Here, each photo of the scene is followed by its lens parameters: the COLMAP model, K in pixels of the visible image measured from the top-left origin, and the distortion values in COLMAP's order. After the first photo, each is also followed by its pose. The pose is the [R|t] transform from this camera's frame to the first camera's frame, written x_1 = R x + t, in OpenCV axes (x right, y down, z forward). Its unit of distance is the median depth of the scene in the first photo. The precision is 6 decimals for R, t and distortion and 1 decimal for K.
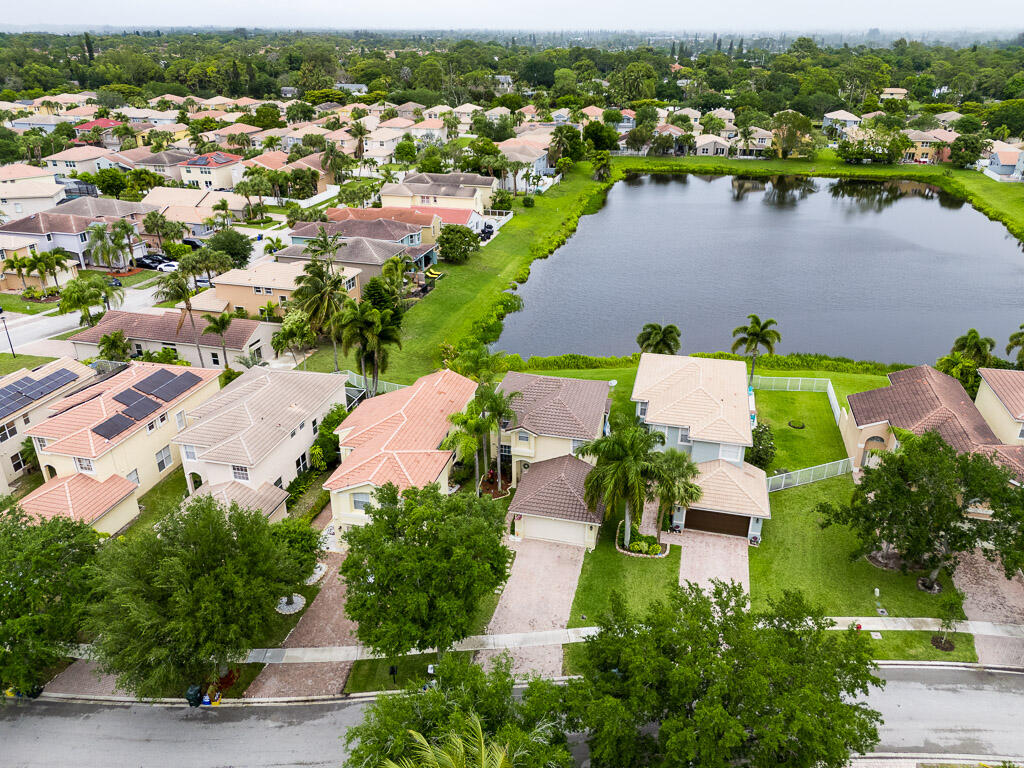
lens RADIAL K [[742.7, 0, 514.9], [0, 742.7, 383.3], [0, 0, 1]] dist [0.057634, -0.052710]
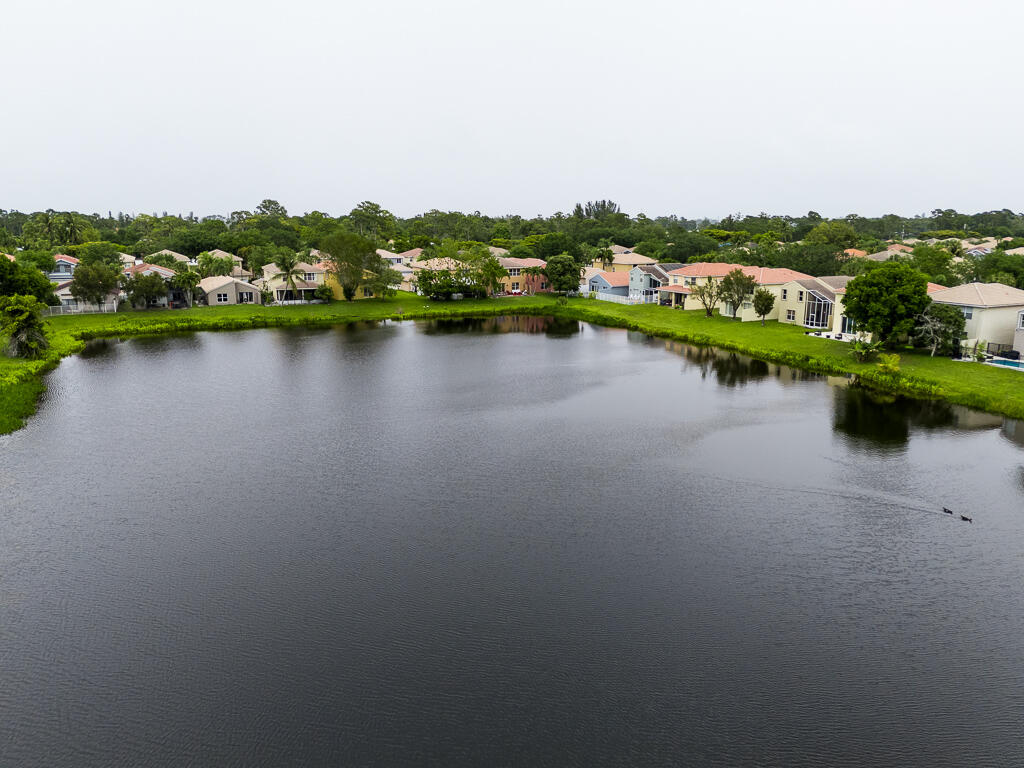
lens RADIAL K [[742.7, 0, 519.7], [0, 742.7, 381.7], [0, 0, 1]] dist [0.057634, -0.052710]
pose [[0.774354, -0.128475, 0.619572, 0.101176], [0.266119, 0.954486, -0.134678, -0.184302], [-0.574070, 0.269169, 0.773299, 0.772808]]
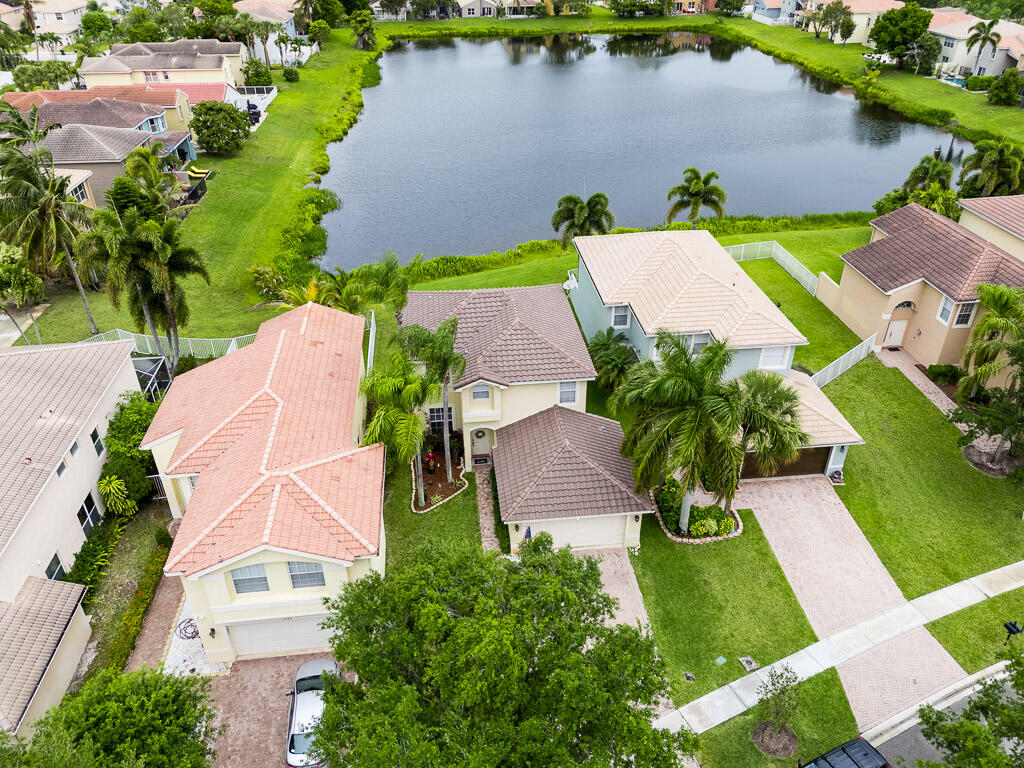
lens RADIAL K [[742.7, 0, 508.6], [0, 742.7, 378.9], [0, 0, 1]] dist [0.057634, -0.052710]
pose [[0.939795, -0.185301, 0.287140, -0.073881], [0.149375, 0.978453, 0.142534, -0.012021], [-0.307365, -0.091061, 0.947225, 0.212402]]
